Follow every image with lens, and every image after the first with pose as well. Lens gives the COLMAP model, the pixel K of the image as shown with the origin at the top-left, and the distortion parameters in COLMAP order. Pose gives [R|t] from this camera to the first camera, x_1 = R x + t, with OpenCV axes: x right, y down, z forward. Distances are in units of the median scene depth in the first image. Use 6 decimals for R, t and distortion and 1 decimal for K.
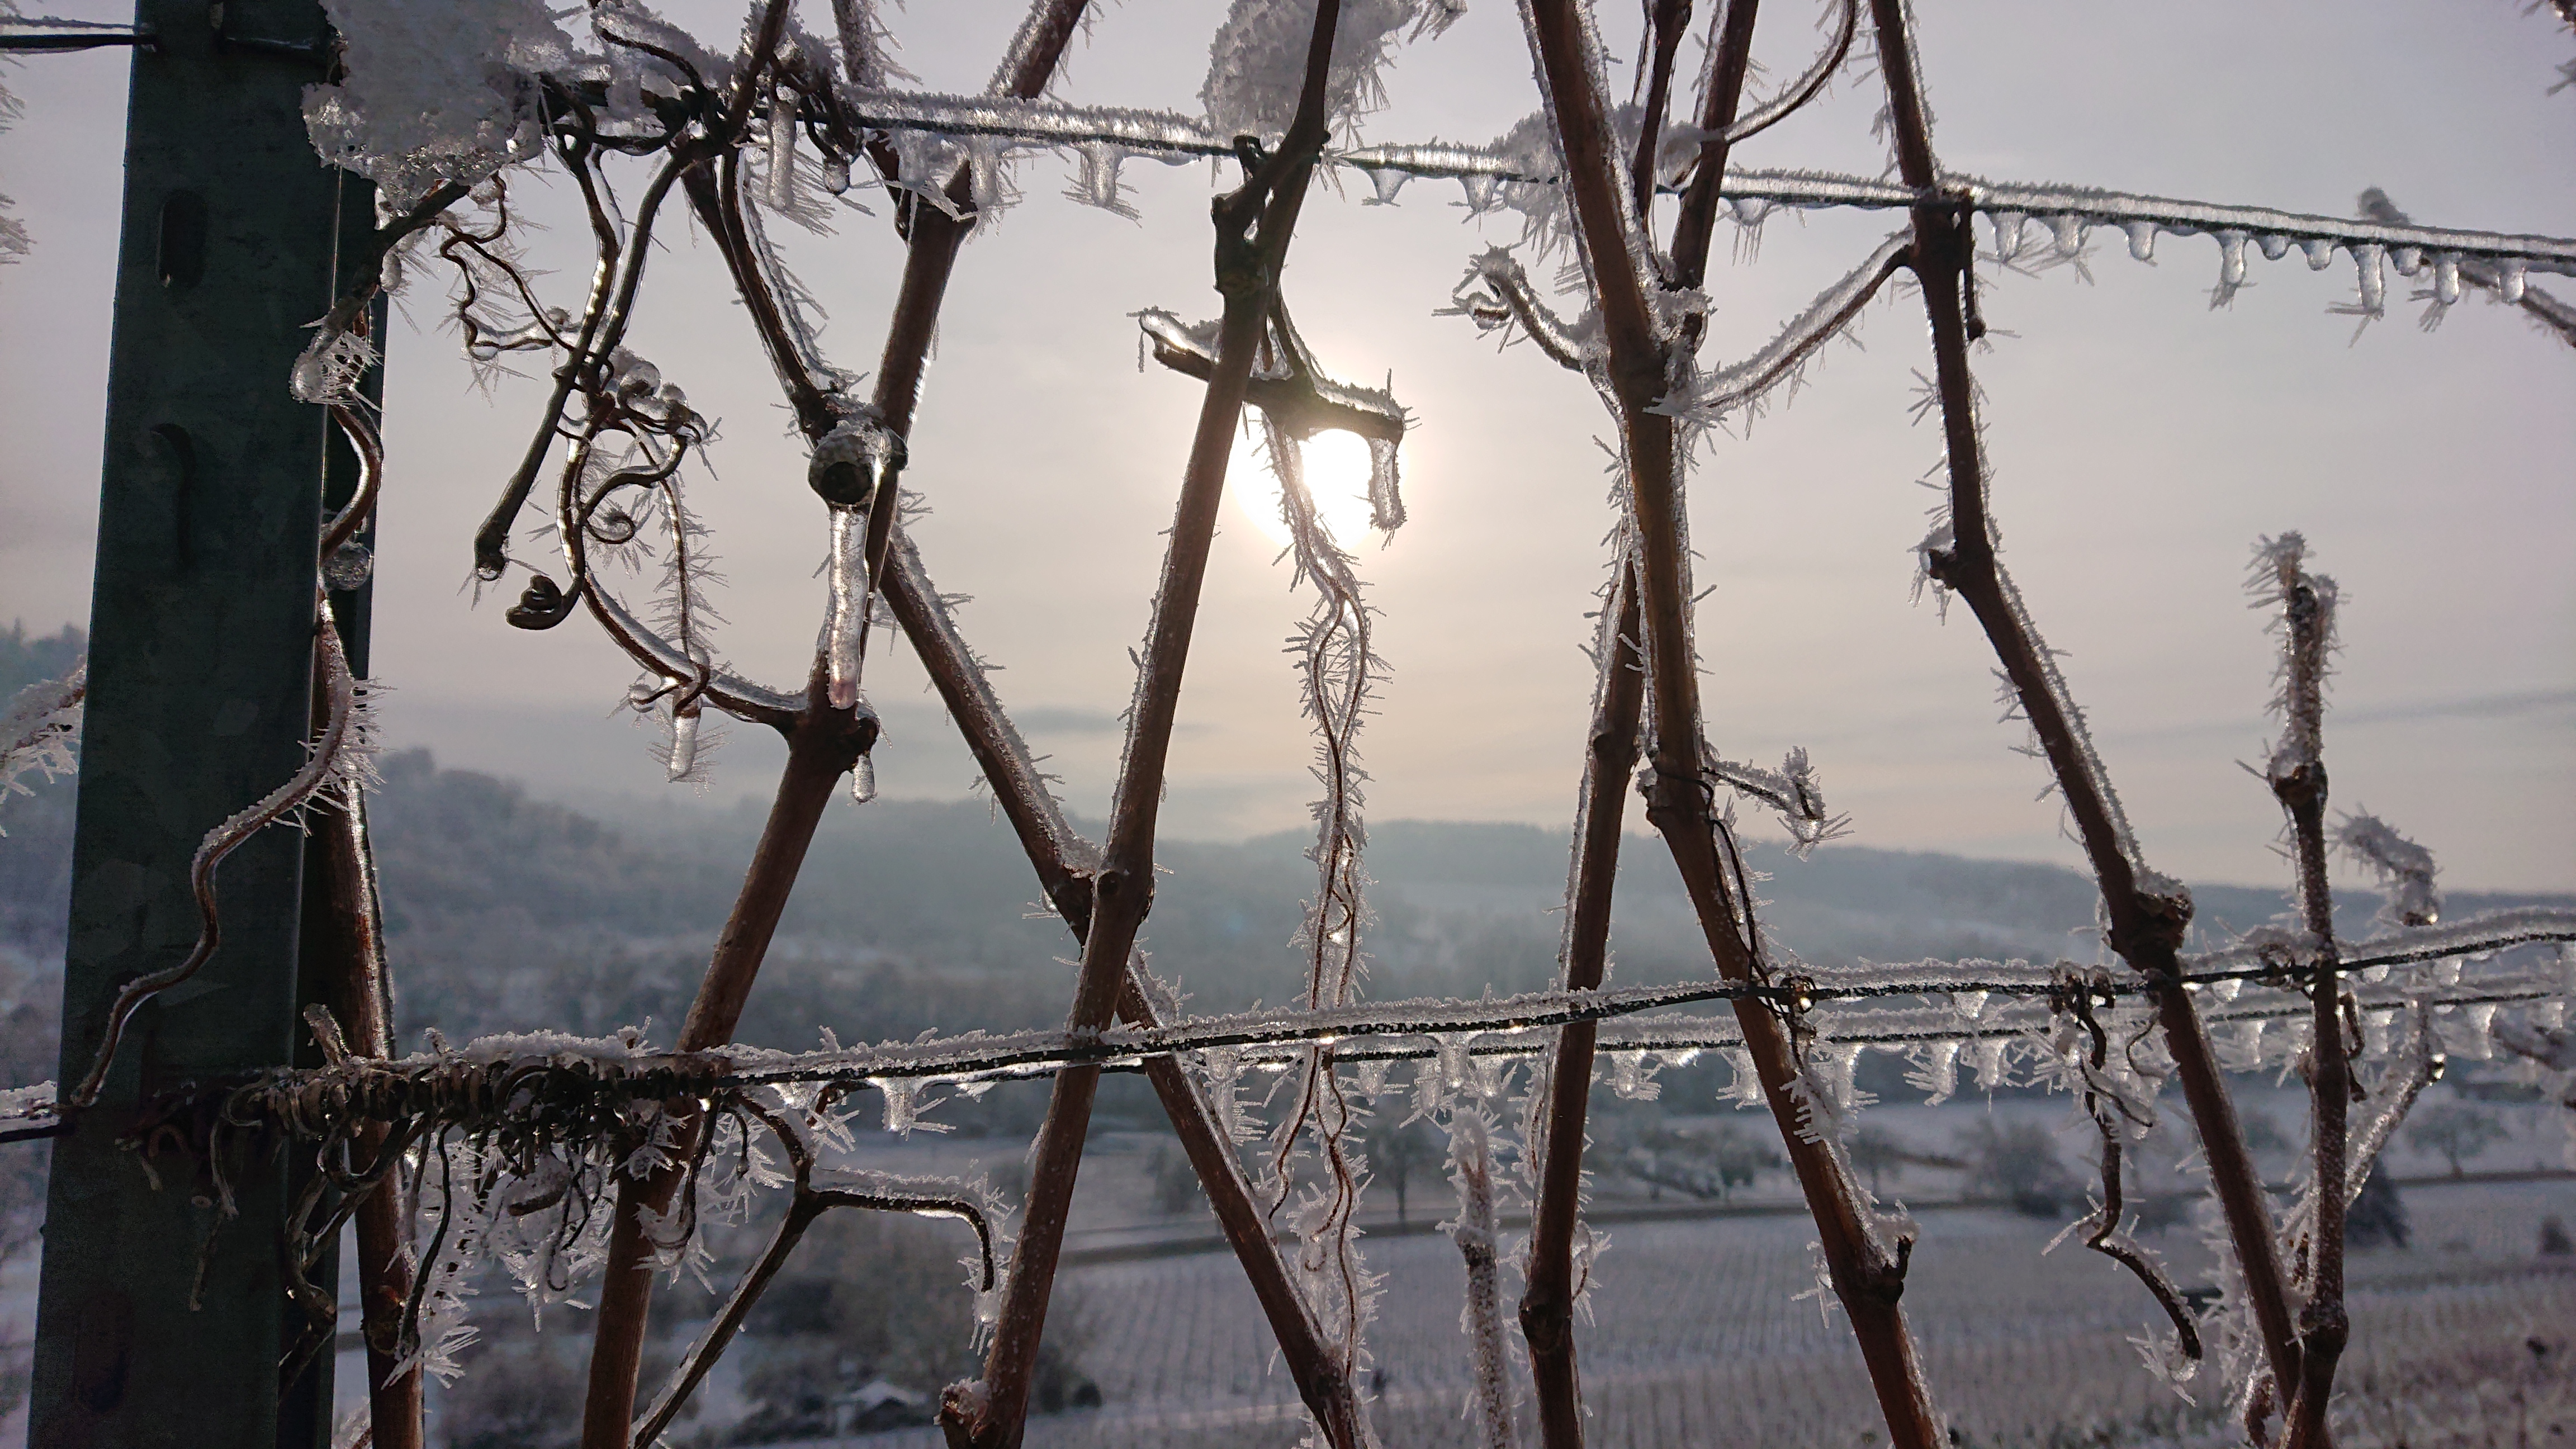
lens RADIAL K [[1782.5, 0, 1279.2], [0, 1782.5, 712.0], [0, 0, 1]] dist [0.202739, -0.337375]
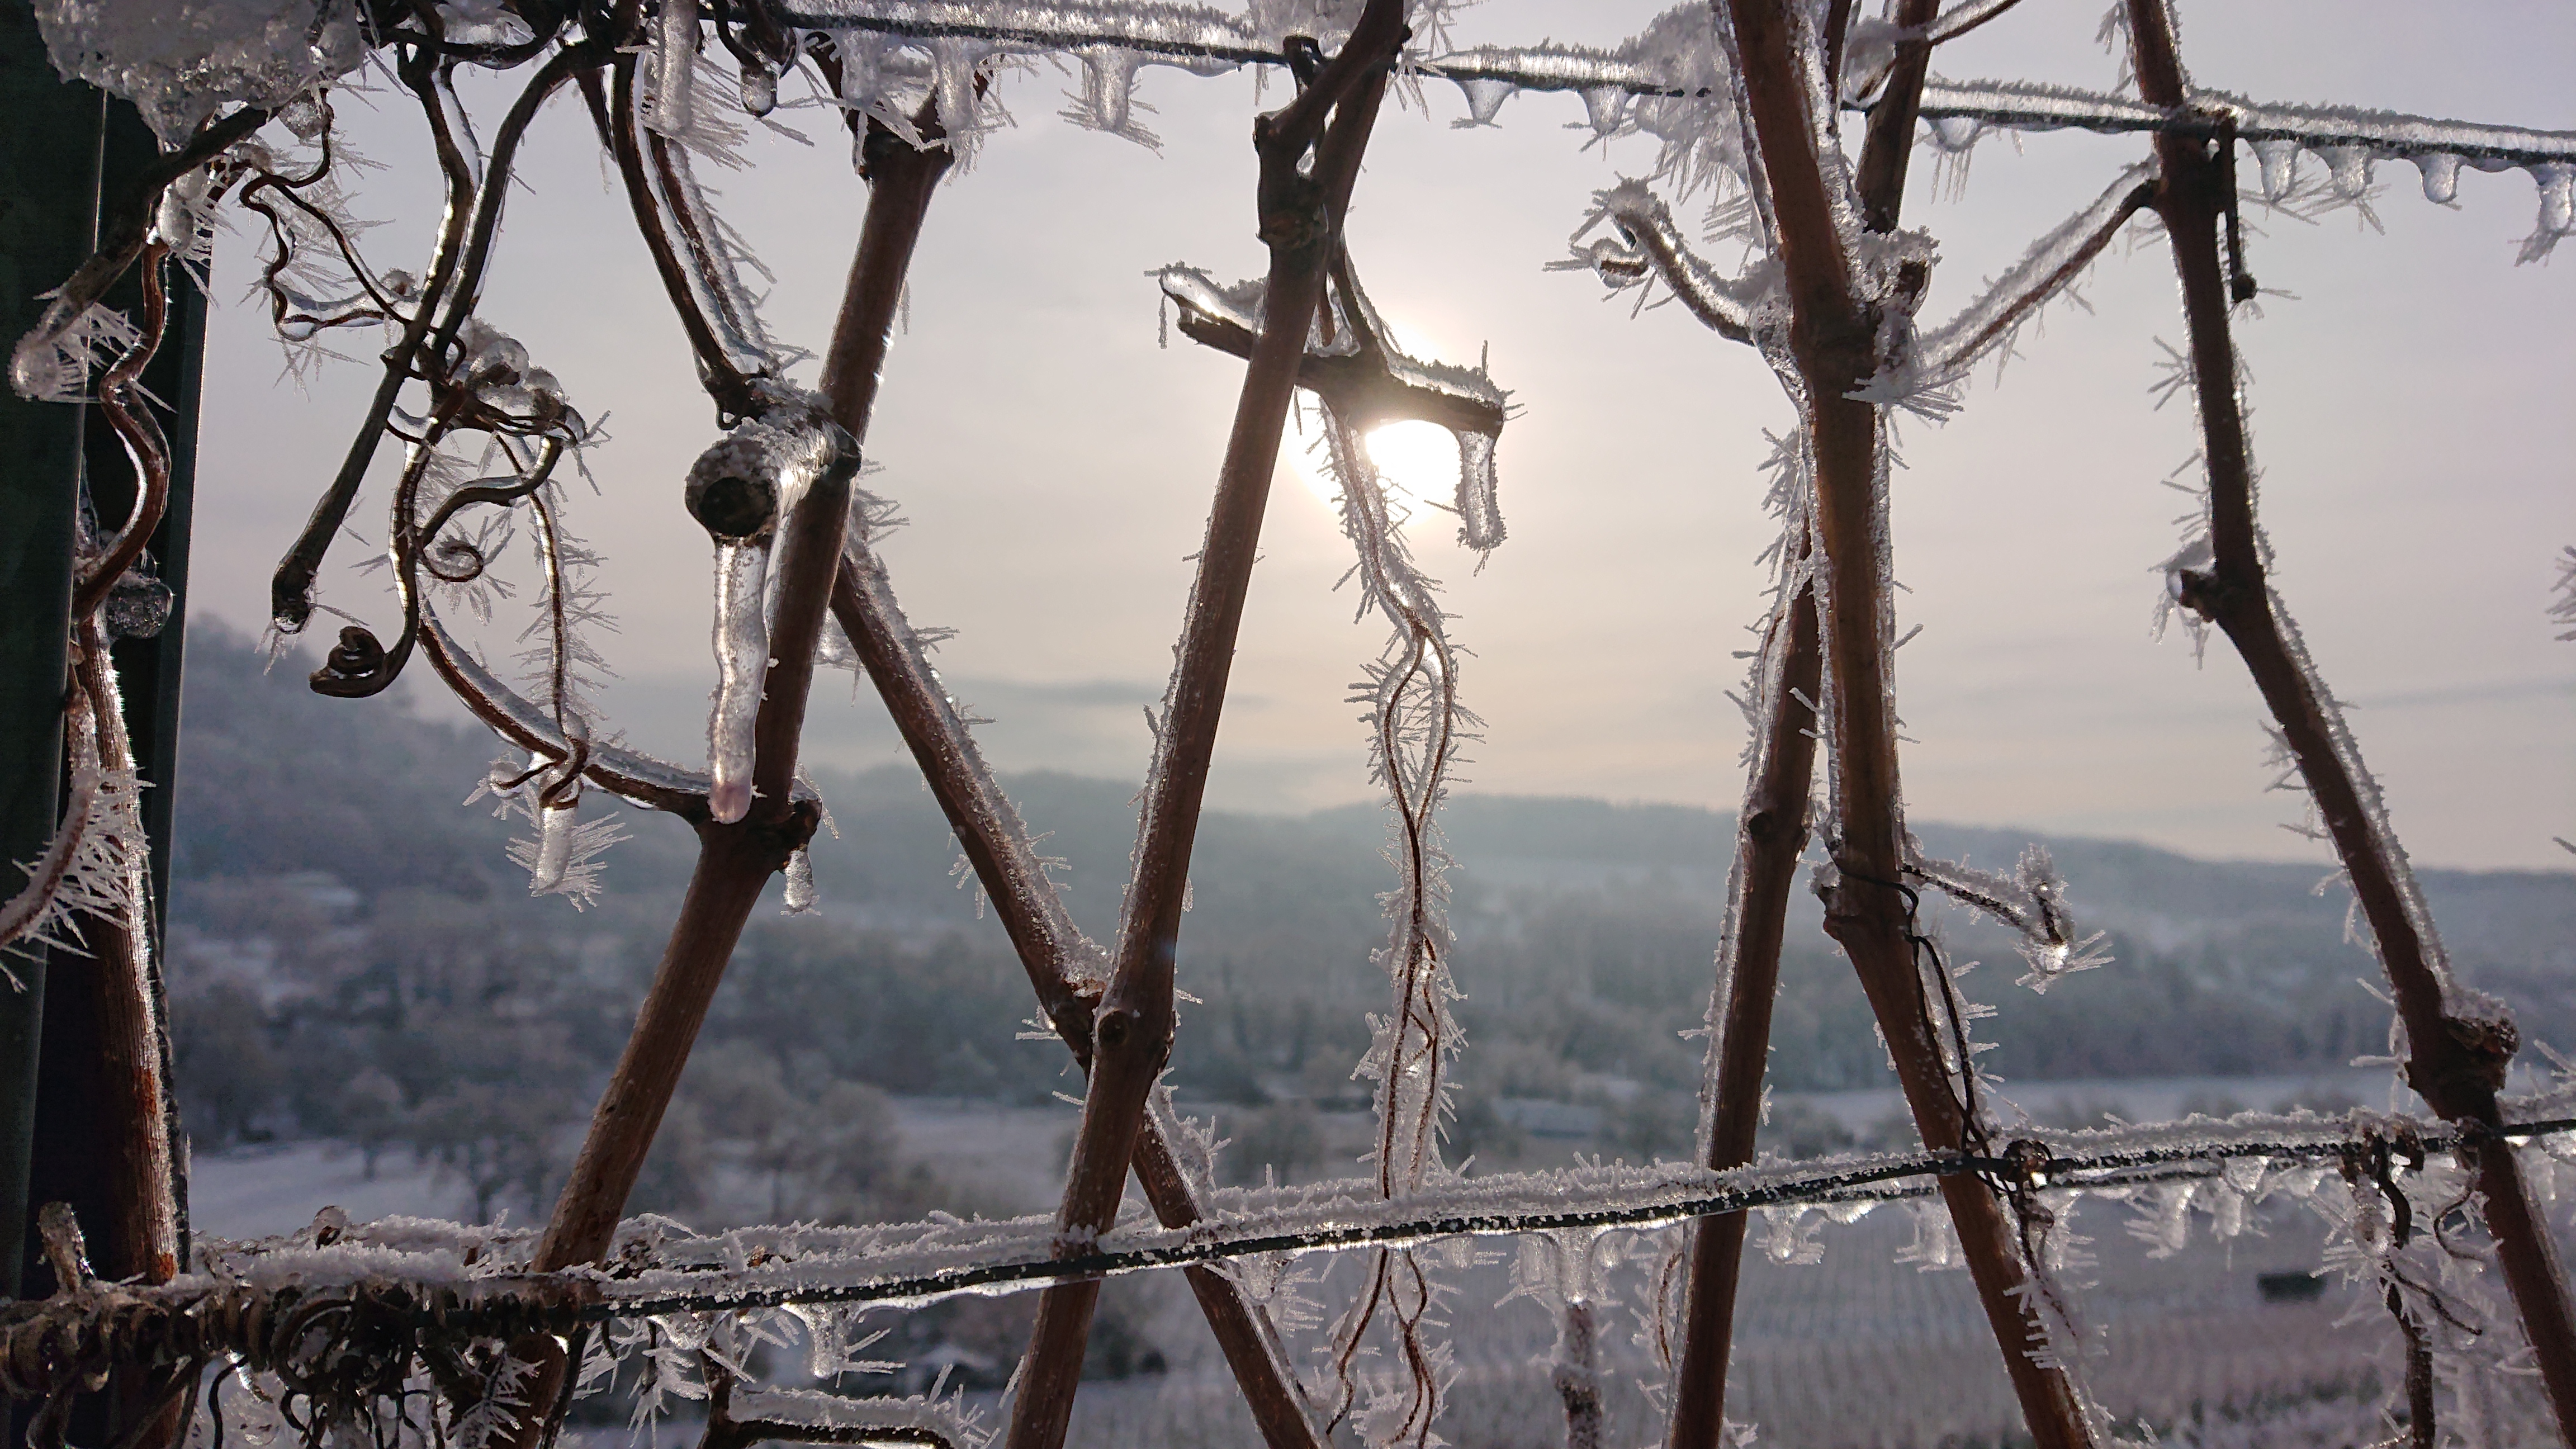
lens RADIAL K [[1778.8, 0, 1275.5], [0, 1778.8, 710.5], [0, 0, 1]] dist [0.198409, -0.323970]
pose [[0.999243, 0.002541, -0.038829, 0.001652], [-0.001951, 0.999882, 0.015220, -0.042040], [0.038863, -0.015132, 0.999130, 0.212522]]
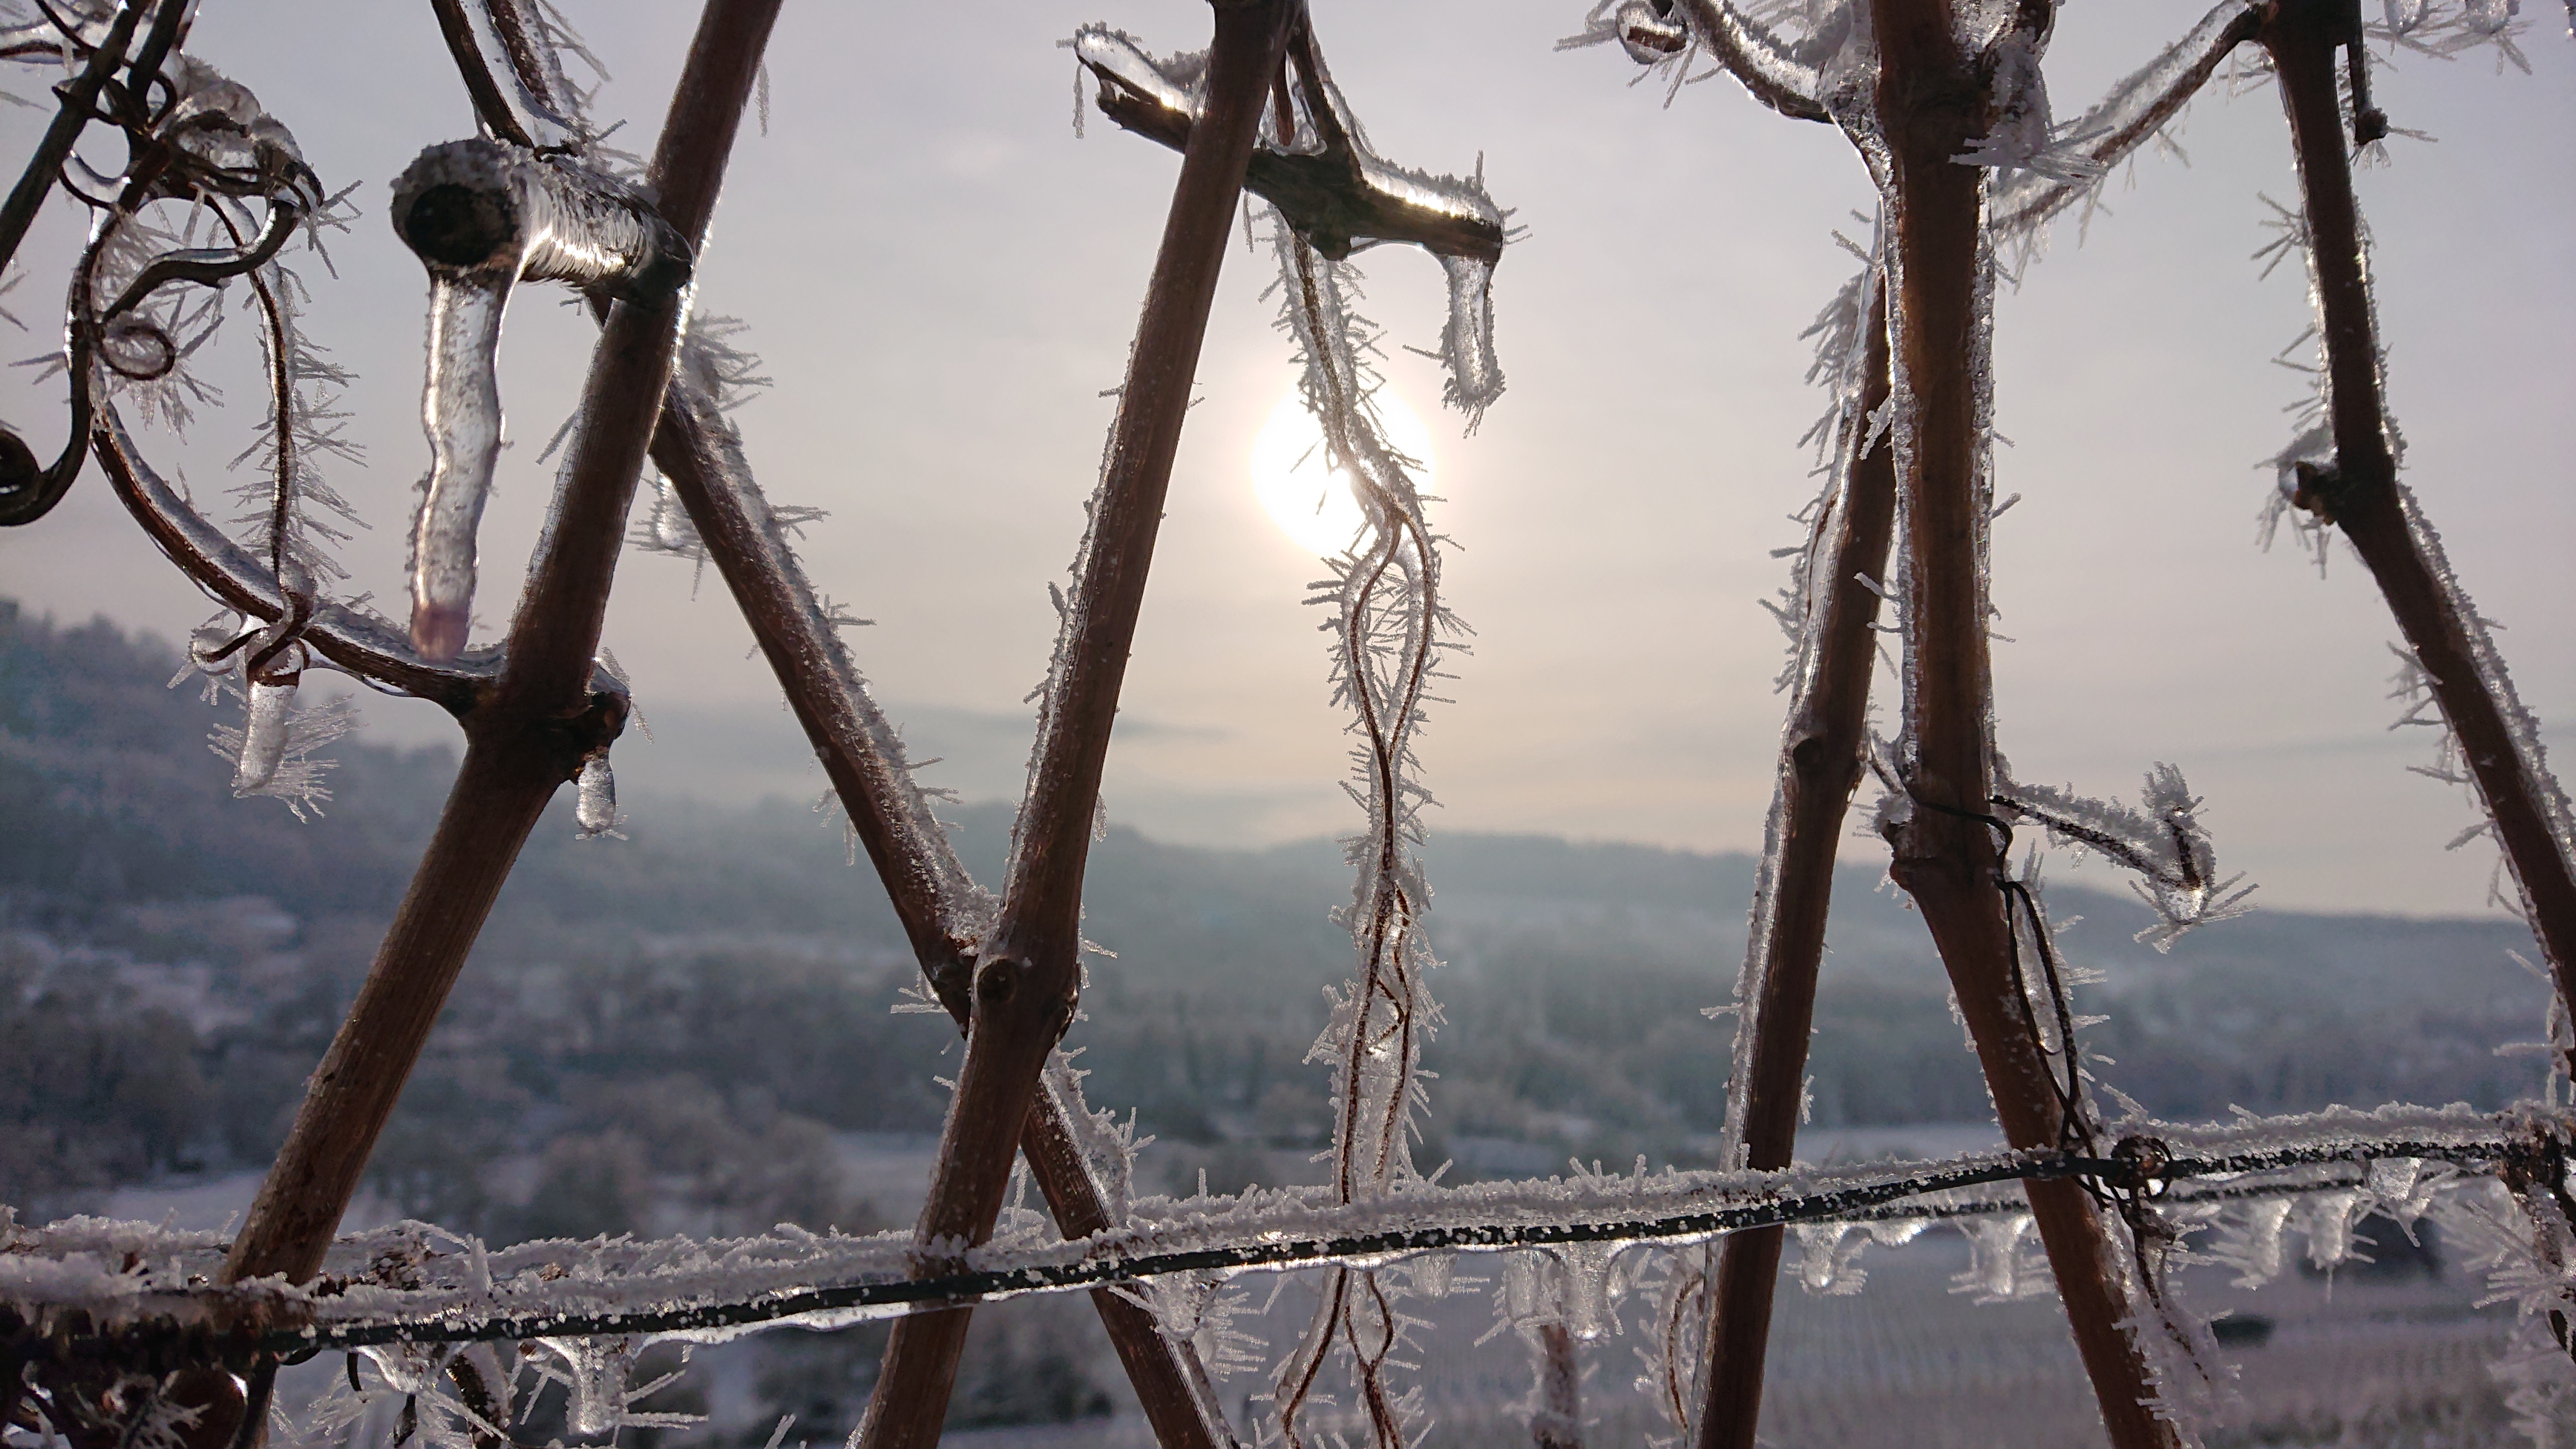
lens RADIAL K [[1782.5, 0, 1279.2], [0, 1782.5, 712.0], [0, 0, 1]] dist [0.202739, -0.337375]
pose [[0.999804, 0.014429, -0.013573, 0.002686], [-0.014479, 0.999889, -0.003571, 0.007945], [0.013520, 0.003767, 0.999901, 0.352607]]
